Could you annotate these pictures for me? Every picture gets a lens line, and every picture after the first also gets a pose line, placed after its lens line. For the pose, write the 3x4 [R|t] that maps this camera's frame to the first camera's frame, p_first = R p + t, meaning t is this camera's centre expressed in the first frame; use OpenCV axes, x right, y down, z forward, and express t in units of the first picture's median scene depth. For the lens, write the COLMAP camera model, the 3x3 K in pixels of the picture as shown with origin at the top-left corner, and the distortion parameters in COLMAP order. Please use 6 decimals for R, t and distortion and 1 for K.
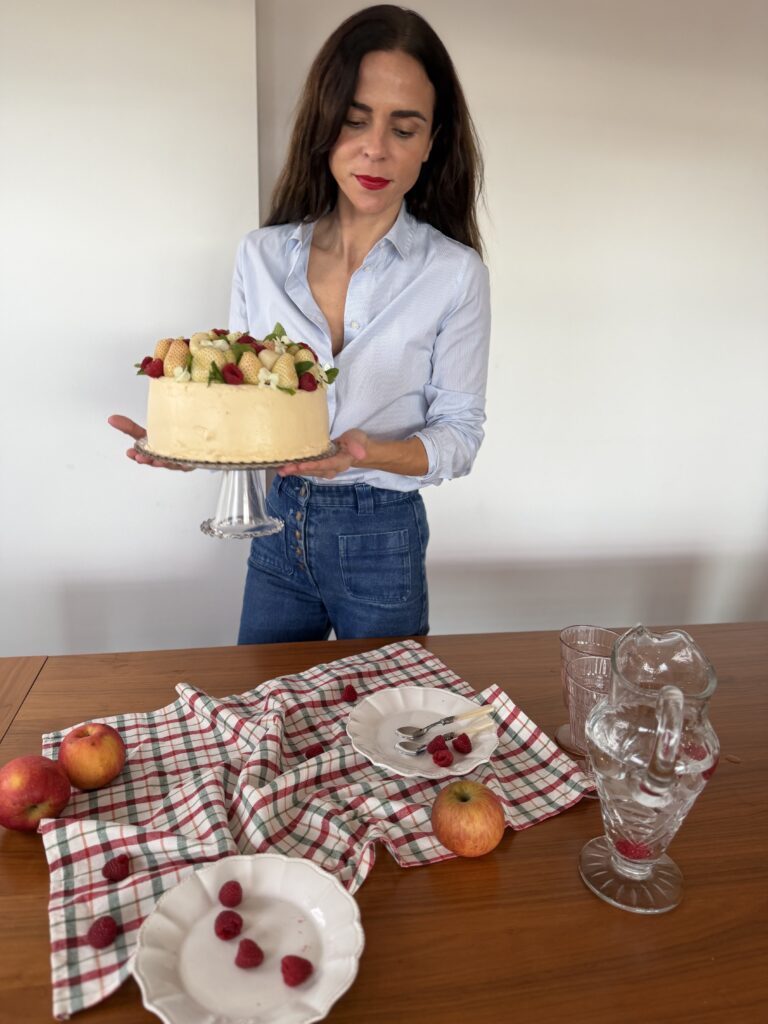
lens RADIAL K [[696.5, 0, 384.0], [0, 696.5, 512.0], [0, 0, 1]] dist [0.000851, 0.001343]
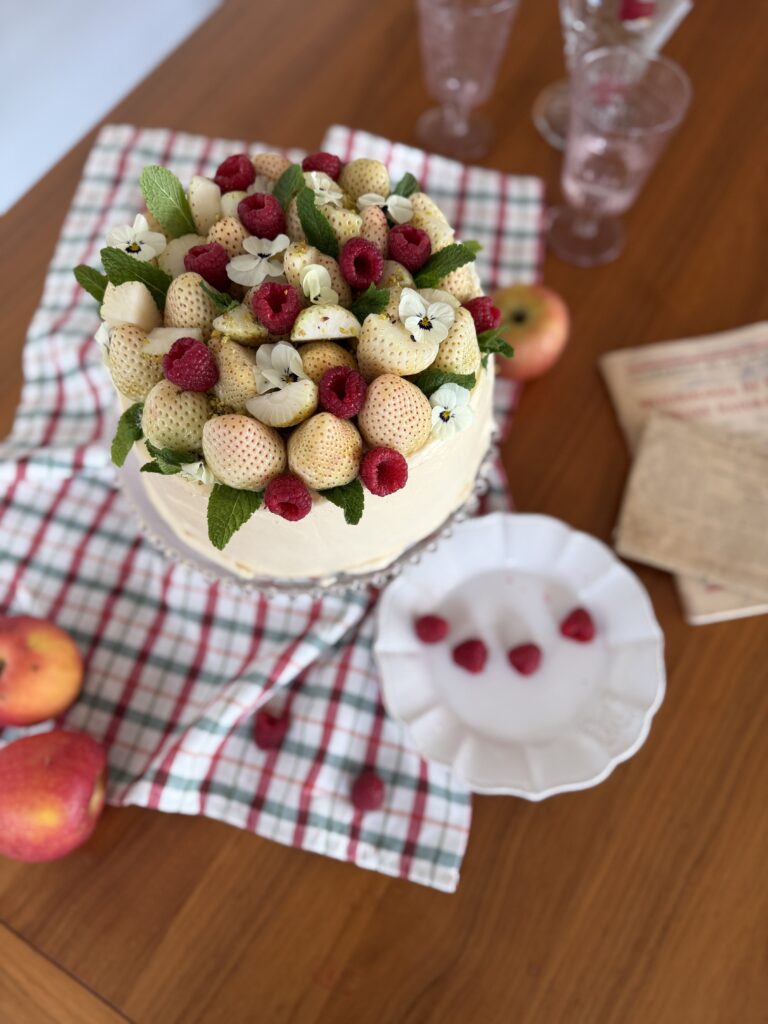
lens RADIAL K [[696.5, 0, 384.0], [0, 696.5, 512.0], [0, 0, 1]] dist [0.000851, 0.001343]
pose [[0.661051, -0.709461, 0.244288, -0.349633], [0.260878, 0.522570, 0.811704, -0.133380], [-0.703530, -0.472849, 0.530528, 0.714205]]
